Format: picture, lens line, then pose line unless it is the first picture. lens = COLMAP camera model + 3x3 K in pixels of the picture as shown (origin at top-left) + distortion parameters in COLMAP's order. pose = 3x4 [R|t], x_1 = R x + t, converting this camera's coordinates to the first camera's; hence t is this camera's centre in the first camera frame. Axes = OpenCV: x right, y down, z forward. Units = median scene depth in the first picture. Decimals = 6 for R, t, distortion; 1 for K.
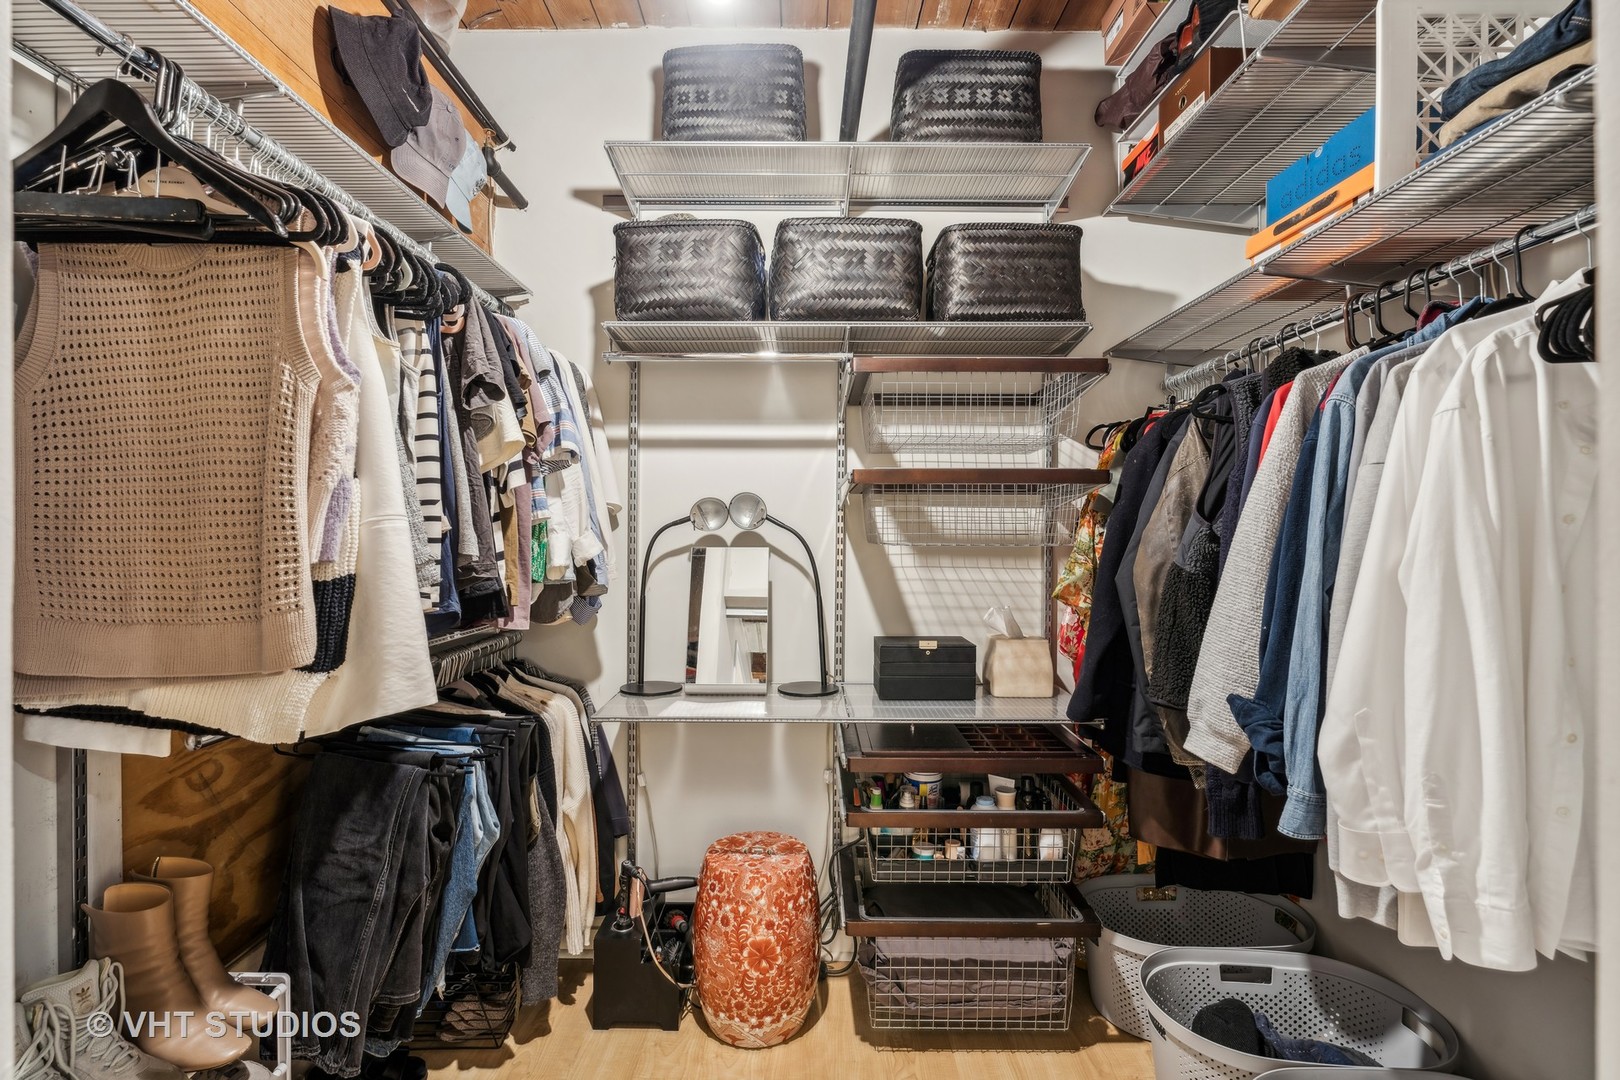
lens RADIAL K [[745.1, 0, 807.6], [0, 745.1, 529.6], [0, 0, 1]] dist [0.000318, -0.001626]
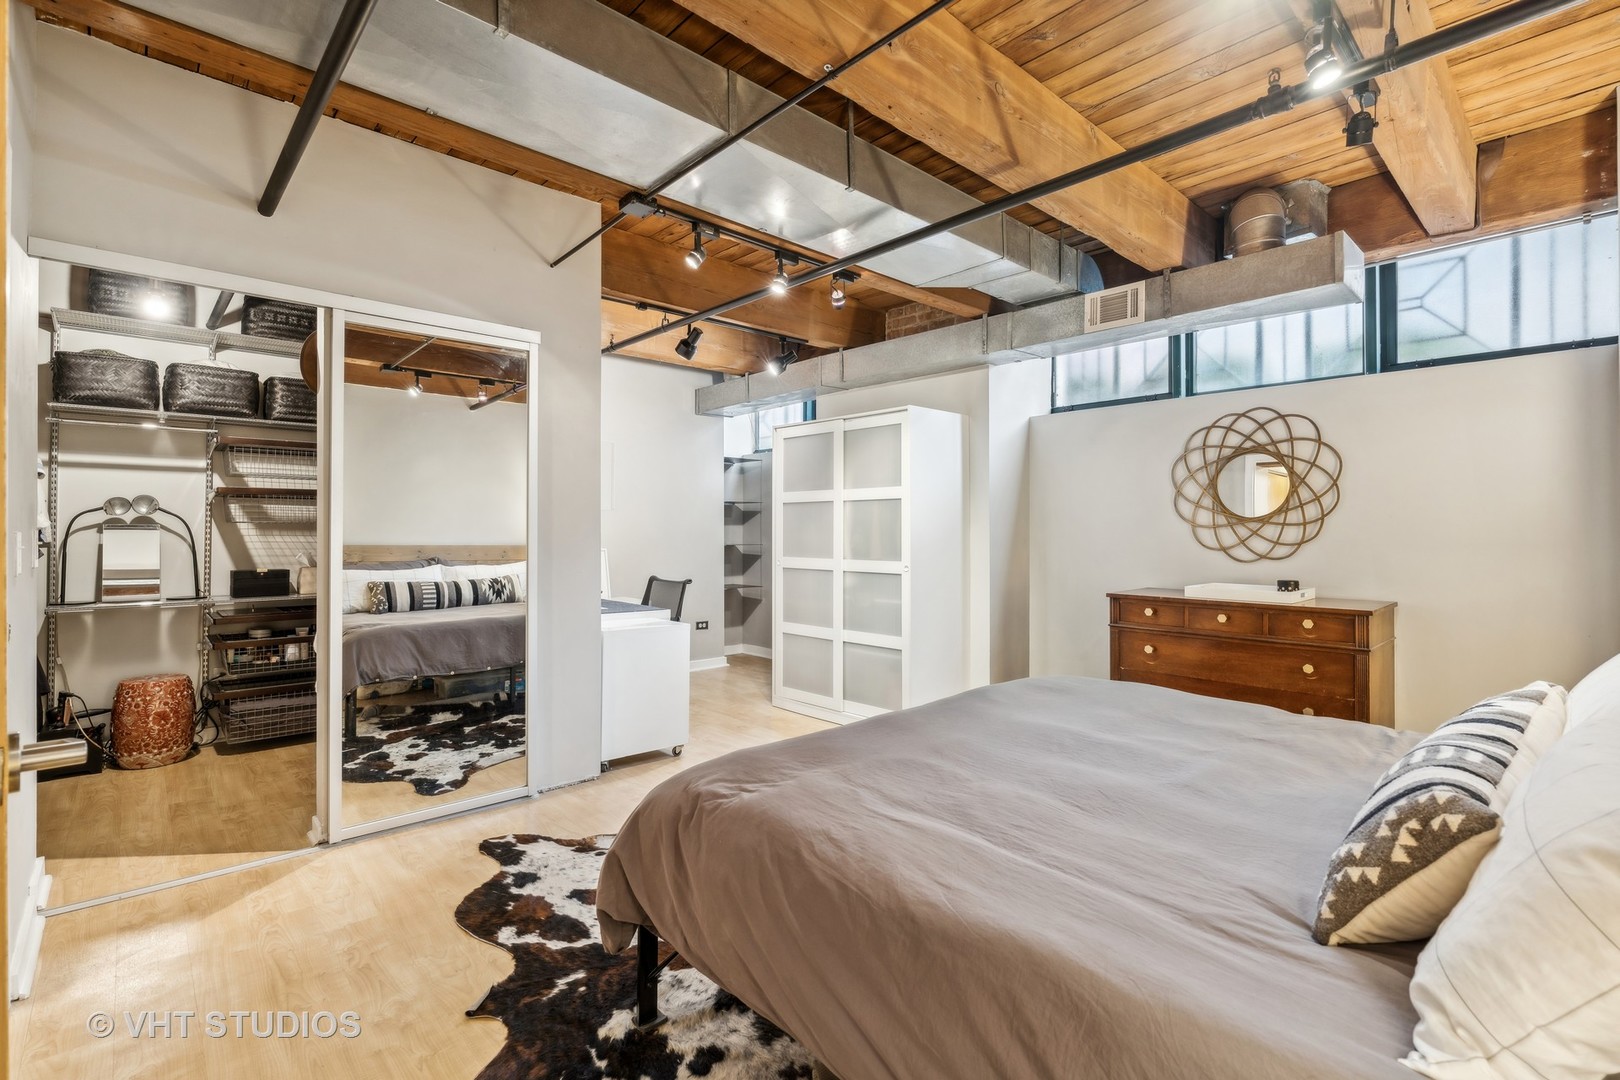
lens RADIAL K [[745.1, 0, 807.7], [0, 745.1, 525.2], [0, 0, 1]] dist [0.000318, -0.001626]
pose [[0.737050, 0.003750, 0.675828, -0.121402], [0.002501, 0.999963, -0.008277, 0.047212], [-0.675833, 0.007790, 0.737013, -1.550411]]
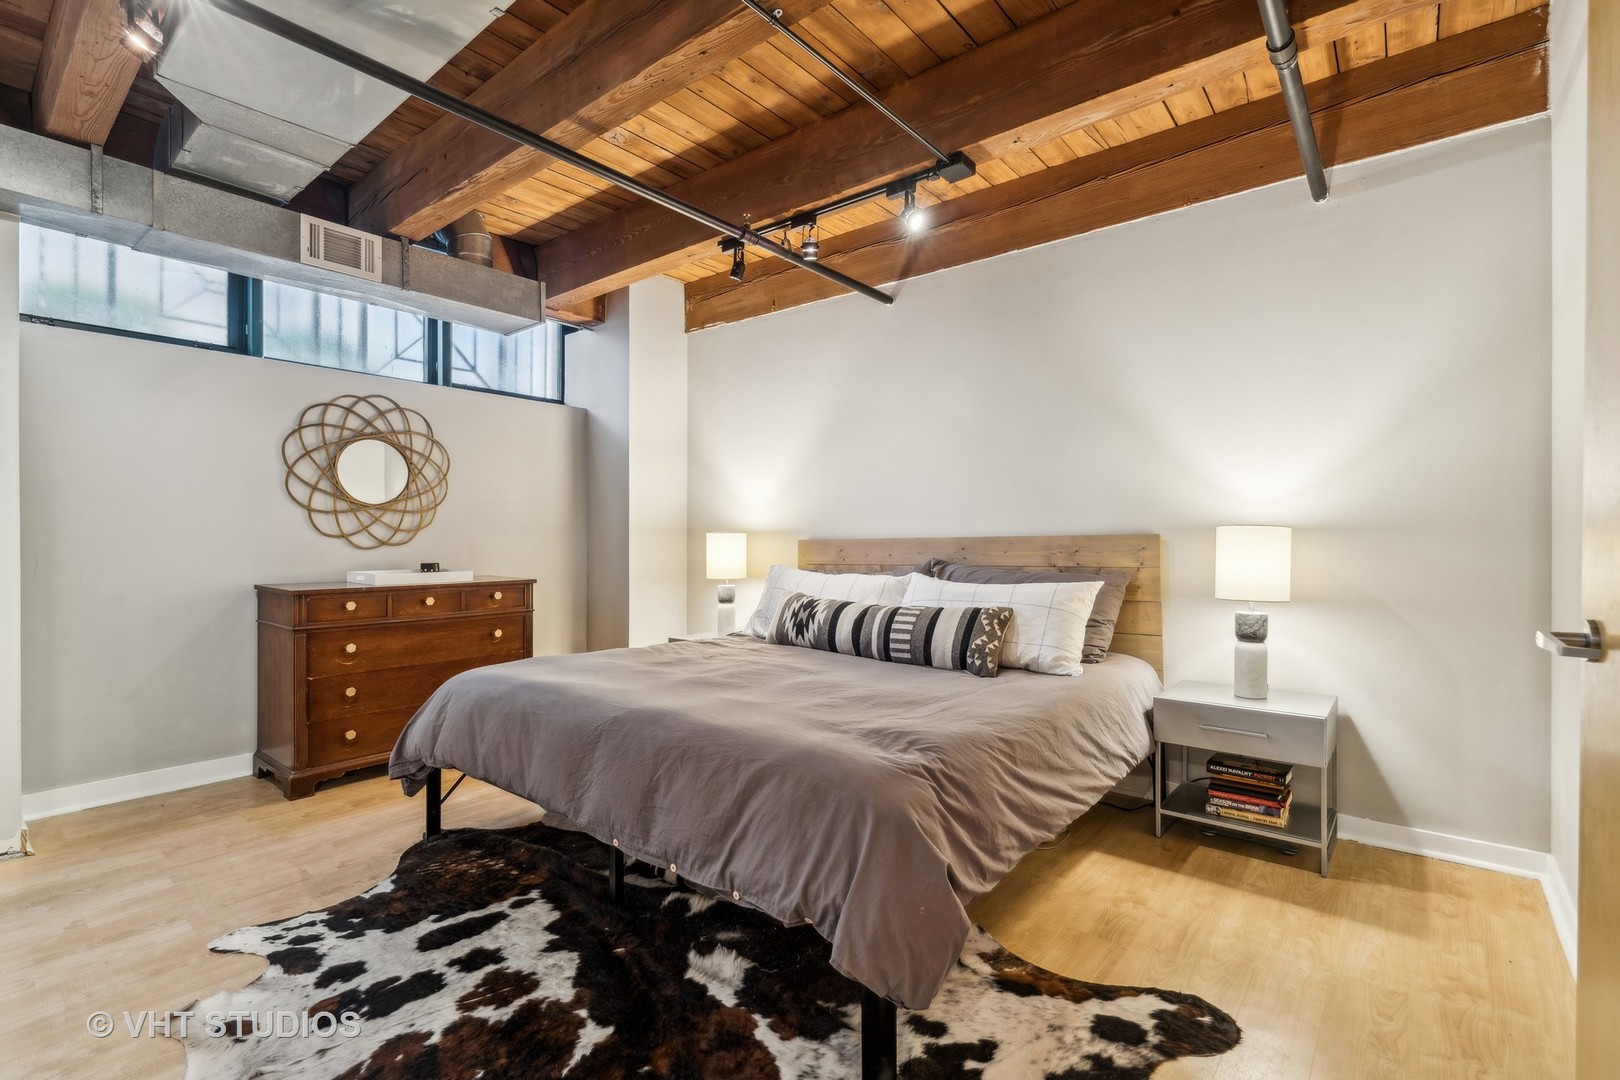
lens RADIAL K [[745.1, 0, 810.3], [0, 745.1, 539.7], [0, 0, 1]] dist [0.000318, -0.001626]
pose [[-0.788184, -0.006256, 0.615408, 0.119404], [0.000824, 0.999937, 0.011220, 0.169454], [-0.615440, 0.009351, -0.788129, 3.114435]]
